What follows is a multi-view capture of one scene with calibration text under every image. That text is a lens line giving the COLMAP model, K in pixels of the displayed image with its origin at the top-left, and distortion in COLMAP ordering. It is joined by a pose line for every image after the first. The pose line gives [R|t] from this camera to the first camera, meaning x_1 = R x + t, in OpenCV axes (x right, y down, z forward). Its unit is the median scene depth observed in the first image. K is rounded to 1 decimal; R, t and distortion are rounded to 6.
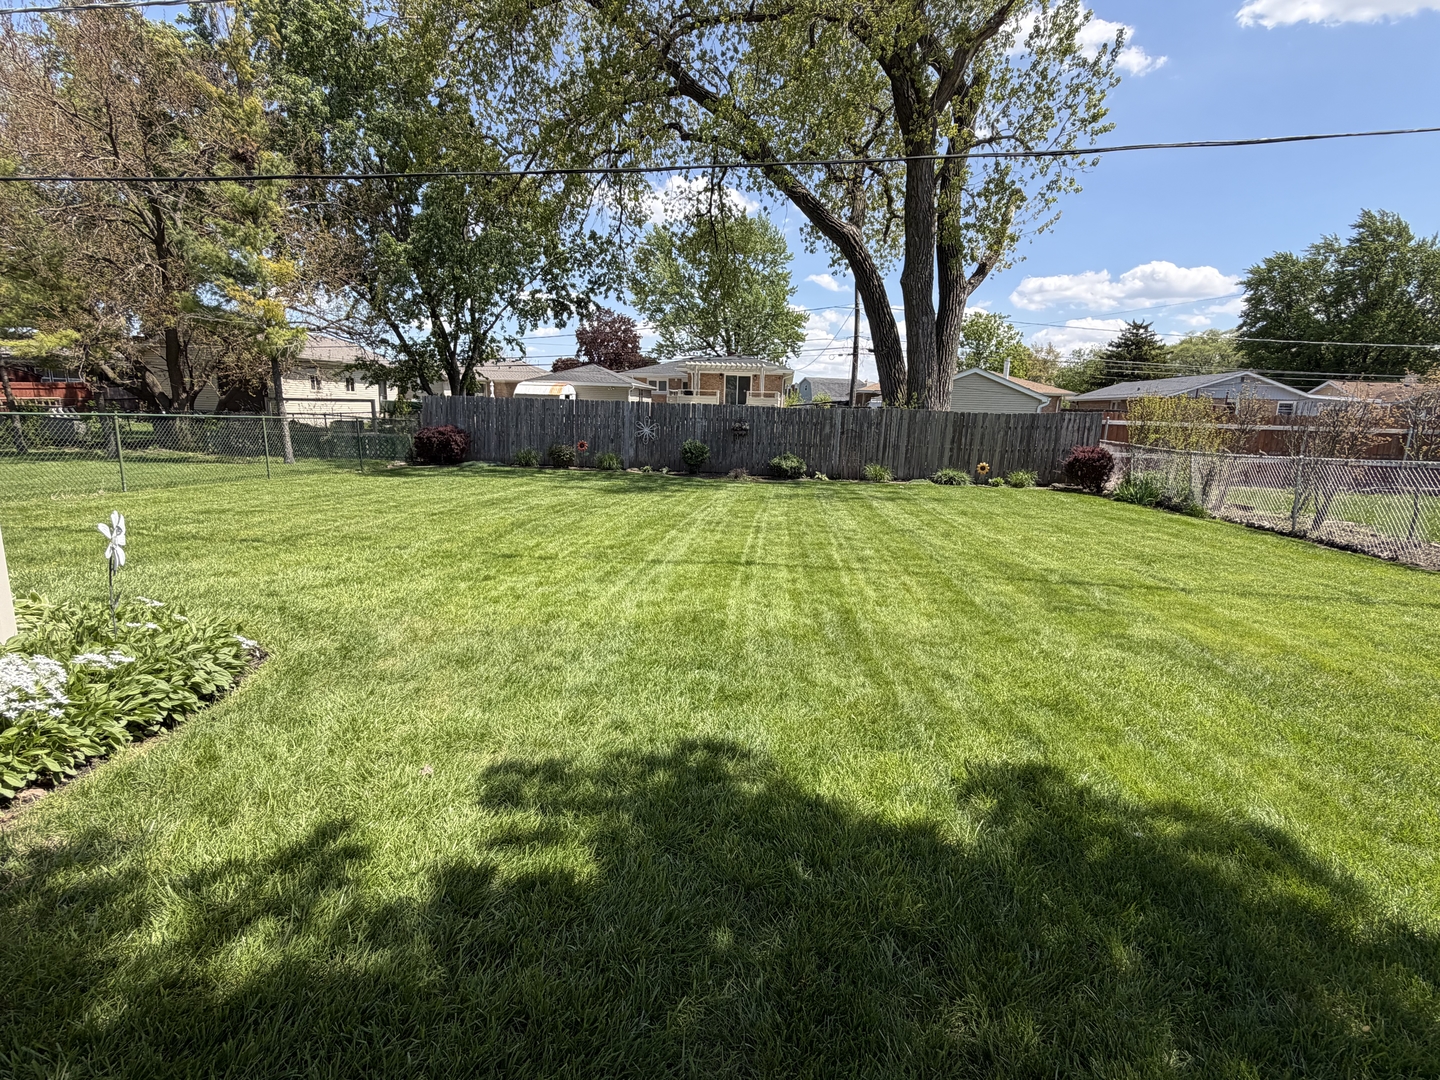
lens RADIAL K [[685.4, 0, 718.1], [0, 685.4, 538.2], [0, 0, 1]] dist [-0.000666, -0.000112]
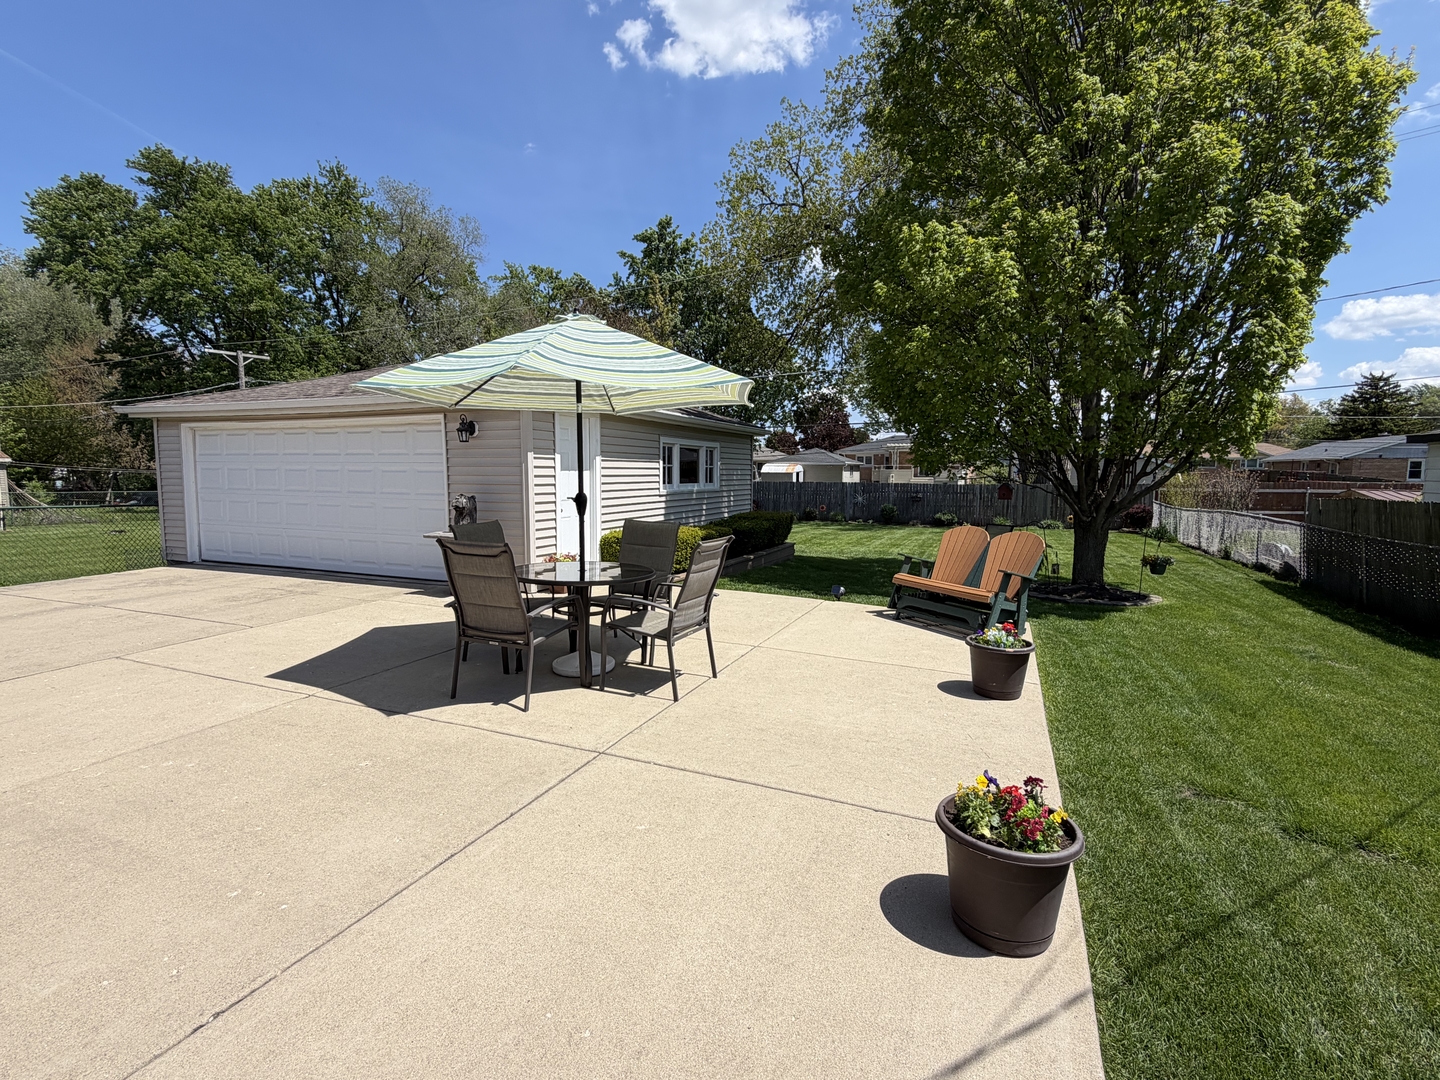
lens RADIAL K [[685.4, 0, 722.5], [0, 685.4, 535.8], [0, 0, 1]] dist [-0.000666, -0.000112]
pose [[0.958717, 0.000976, -0.284359, 0.017034], [-0.028055, 0.995440, -0.091169, 0.033189], [0.282973, 0.095383, 0.954373, -0.238646]]
